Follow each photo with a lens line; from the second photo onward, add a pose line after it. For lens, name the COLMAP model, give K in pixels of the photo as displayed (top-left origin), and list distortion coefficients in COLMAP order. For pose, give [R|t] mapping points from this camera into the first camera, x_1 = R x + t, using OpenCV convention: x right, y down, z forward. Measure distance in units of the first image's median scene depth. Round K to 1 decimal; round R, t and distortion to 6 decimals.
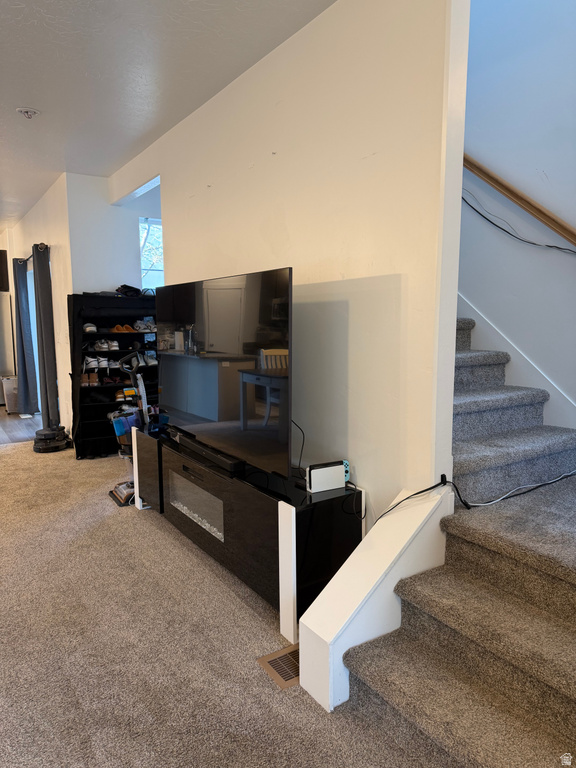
lens RADIAL K [[543.8, 0, 288.7], [0, 543.8, 386.8], [0, 0, 1]] dist [0.052108, -0.066417]
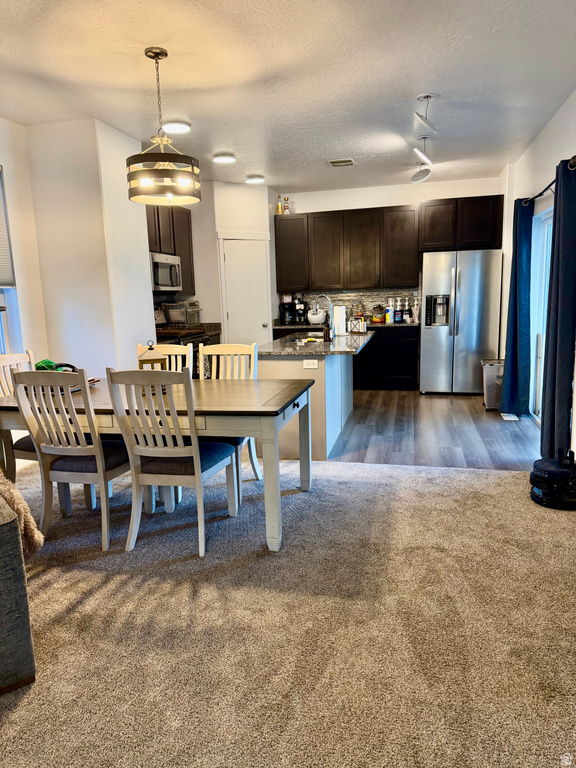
lens RADIAL K [[543.8, 0, 295.6], [0, 543.8, 385.1], [0, 0, 1]] dist [0.052108, -0.066417]
pose [[0.703083, 0.104288, -0.703419, -0.253115], [-0.063858, 0.994451, 0.083608, -0.049539], [0.708235, -0.013864, 0.705841, 0.415850]]
